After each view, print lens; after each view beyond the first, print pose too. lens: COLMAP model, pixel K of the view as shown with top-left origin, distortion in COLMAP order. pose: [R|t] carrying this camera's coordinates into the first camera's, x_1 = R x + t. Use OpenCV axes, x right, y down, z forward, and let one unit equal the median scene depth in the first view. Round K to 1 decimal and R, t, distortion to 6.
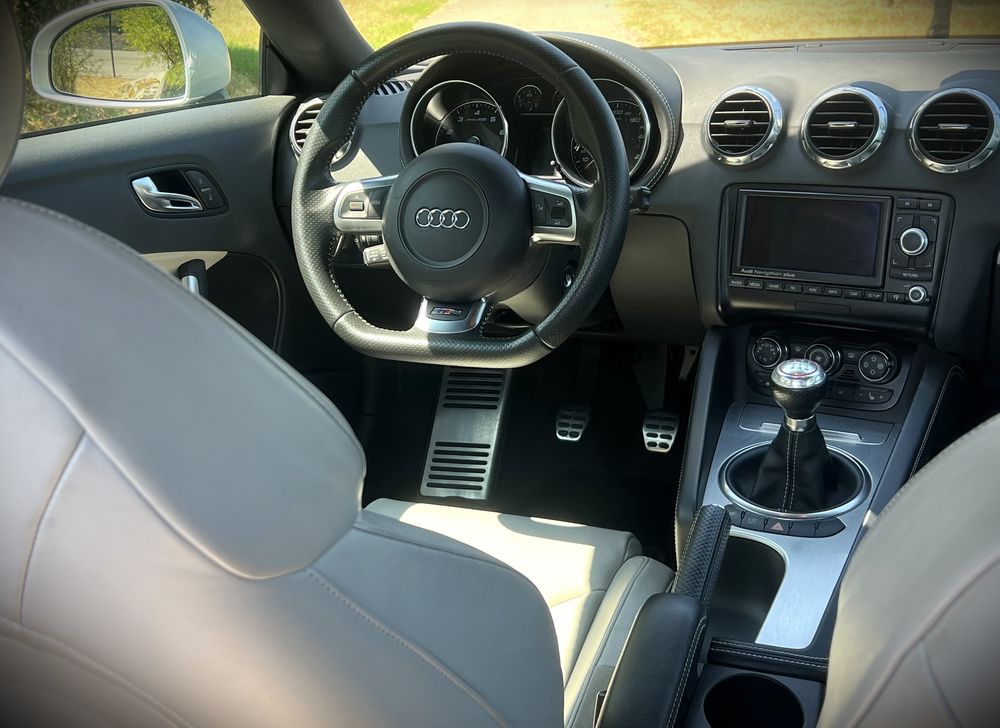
lens RADIAL K [[1246.5, 0, 490.5], [0, 1246.5, 328.2], [0, 0, 1]] dist [0.188497, -0.687480]
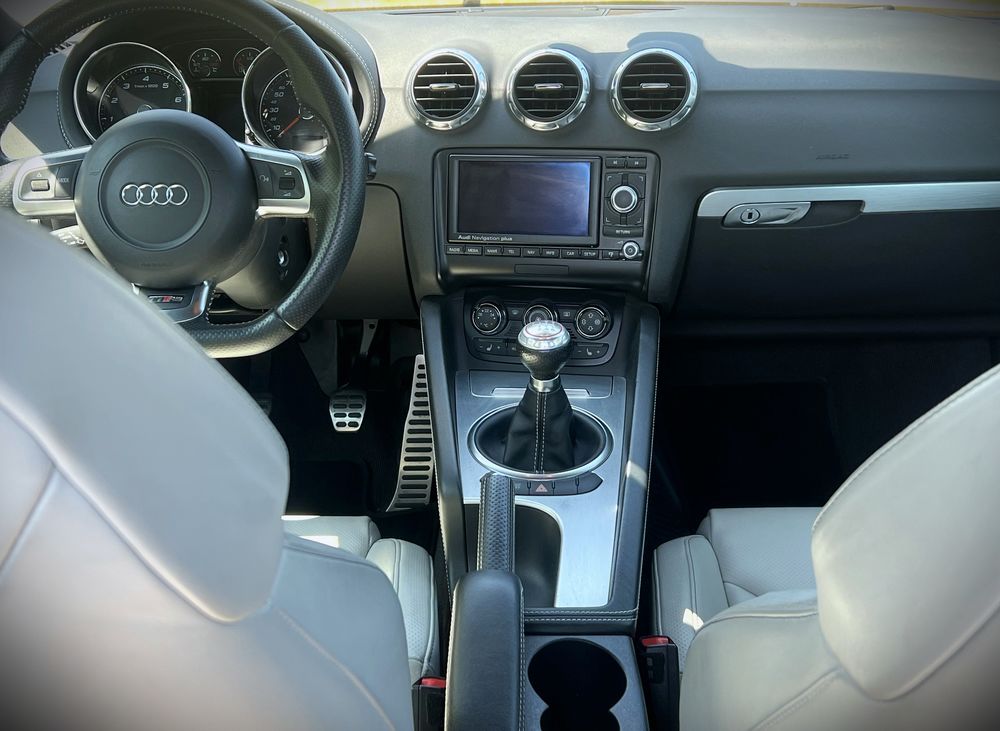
lens RADIAL K [[1246.5, 0, 490.5], [0, 1246.5, 329.7], [0, 0, 1]] dist [0.188497, -0.687480]
pose [[0.933193, -0.081565, 0.349996, -0.132629], [0.075663, 0.996666, 0.030526, -0.001449], [-0.351319, -0.002005, 0.936254, 0.075871]]
